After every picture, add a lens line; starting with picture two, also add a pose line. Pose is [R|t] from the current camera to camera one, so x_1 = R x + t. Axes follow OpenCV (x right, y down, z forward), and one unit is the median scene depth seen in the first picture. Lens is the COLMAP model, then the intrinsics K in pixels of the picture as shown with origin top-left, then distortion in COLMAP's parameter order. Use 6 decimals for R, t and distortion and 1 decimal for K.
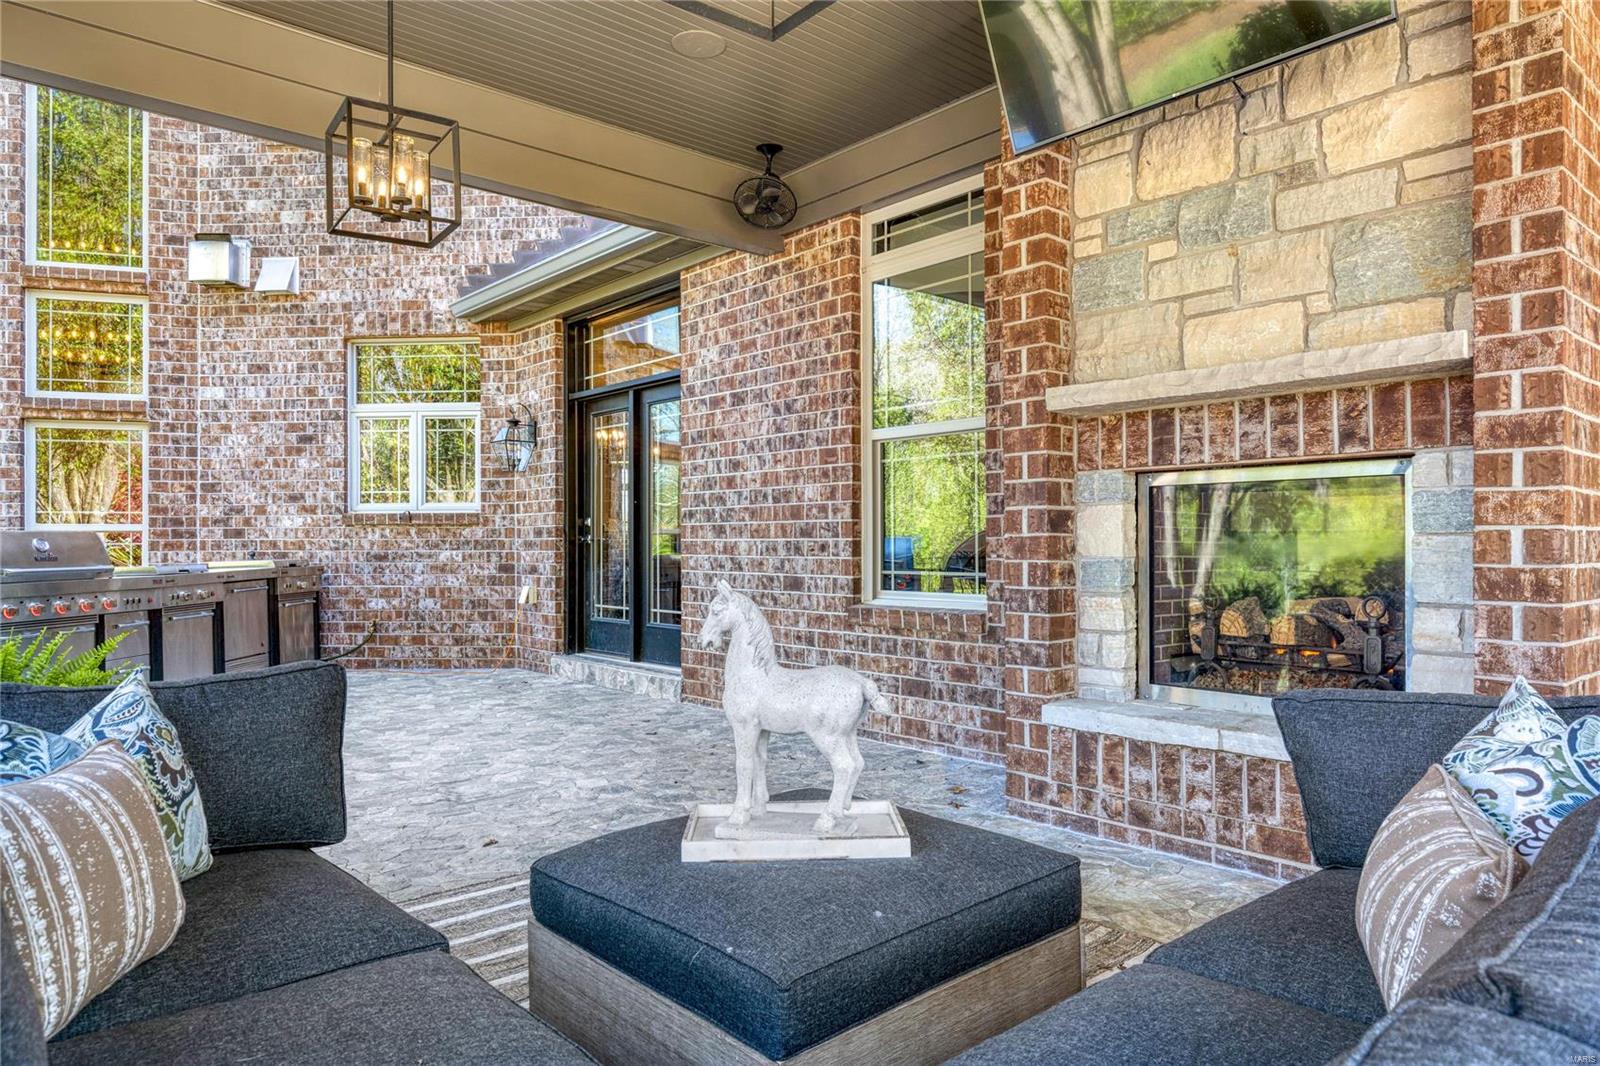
lens RADIAL K [[999.9, 0, 800.0], [0, 999.9, 533.0], [0, 0, 1]] dist [0.004150, 0.000286]
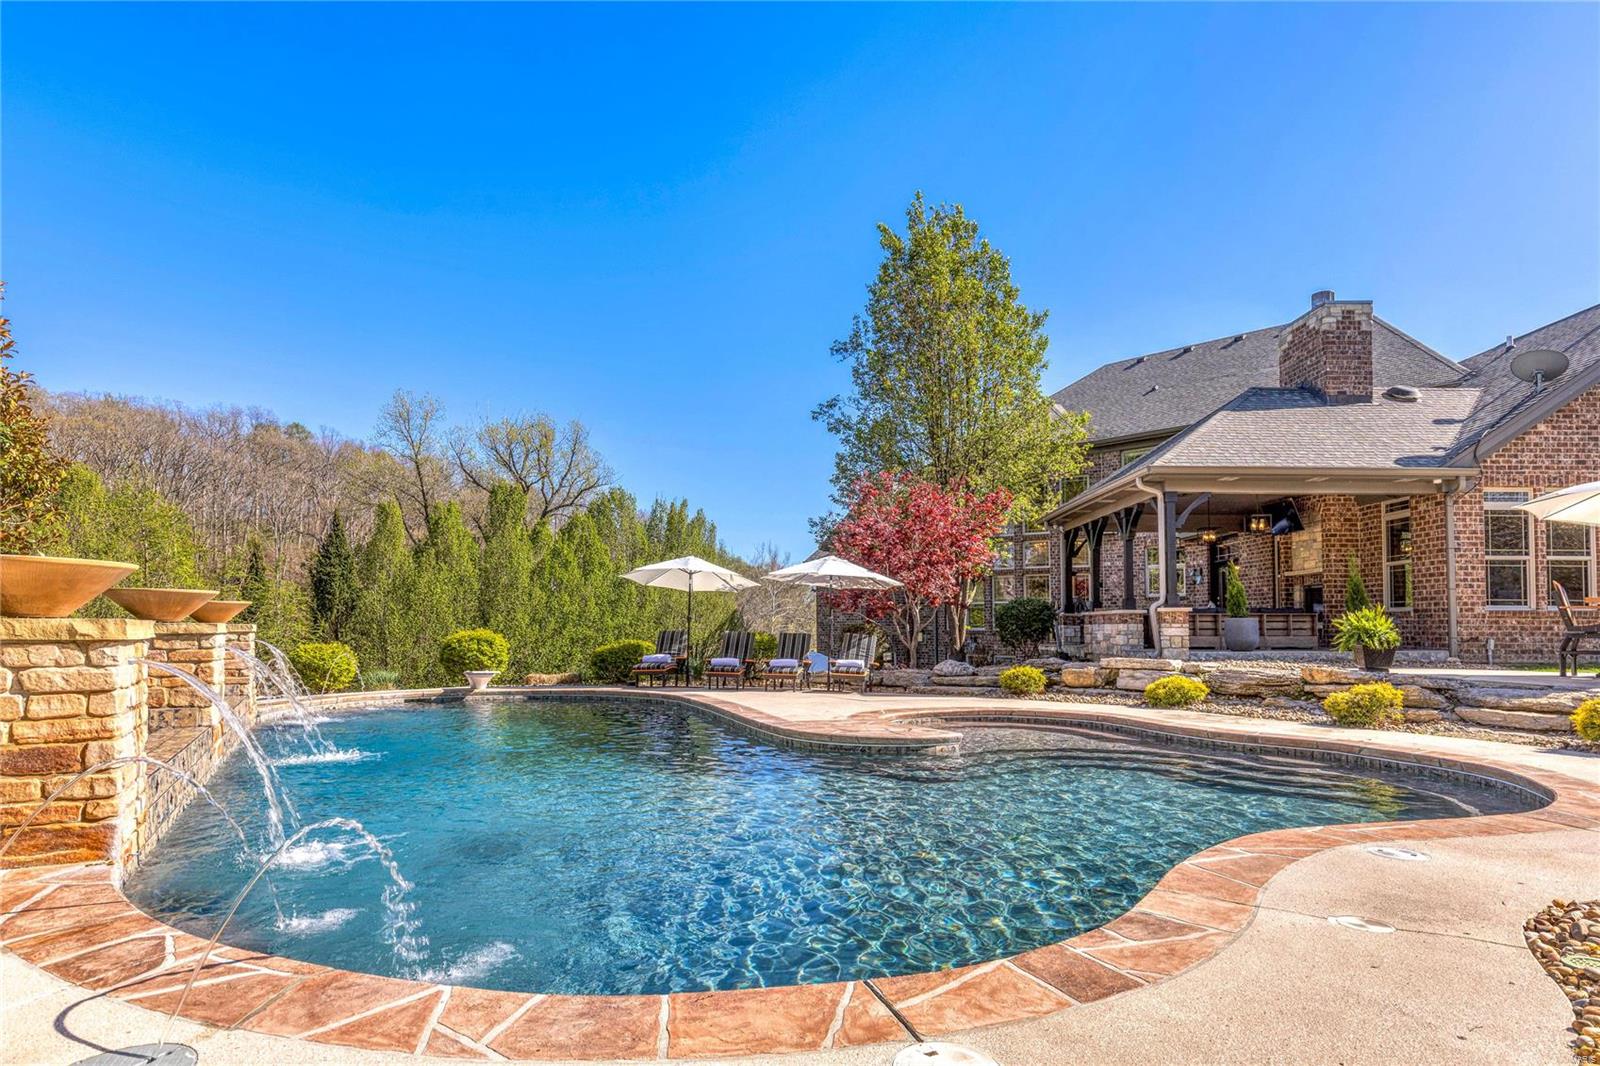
lens RADIAL K [[825.2, 0, 841.9], [0, 825.2, 566.7], [0, 0, 1]] dist [0.002373, 0.000533]
pose [[0.763118, -0.038794, -0.645093, 0.599069], [-0.001177, 0.998112, -0.061416, 0.053588], [0.646258, 0.047627, 0.761632, -1.886767]]
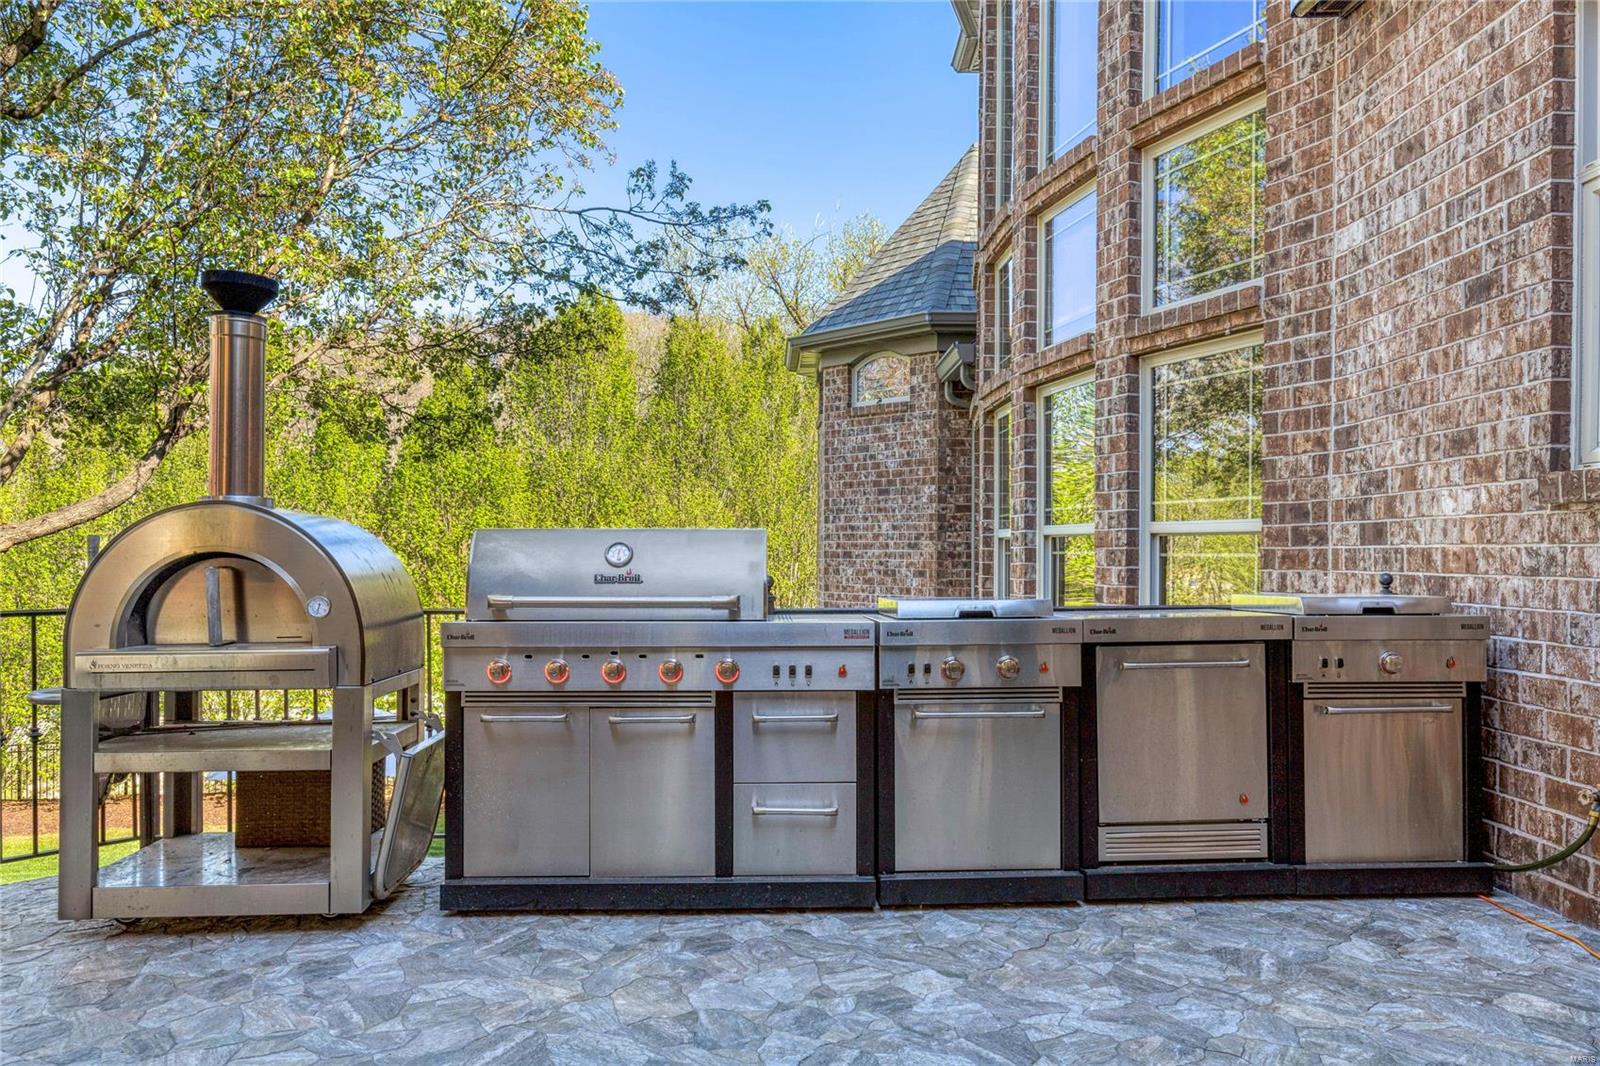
lens RADIAL K [[1129.1, 0, 814.2], [0, 1129.1, 566.4], [0, 0, 1]] dist [0.002050, -0.005250]
pose [[0.119643, 0.014968, -0.992704, -0.086390], [0.004283, 0.999869, 0.015592, 0.006352], [0.992808, -0.006117, 0.119563, 0.693170]]
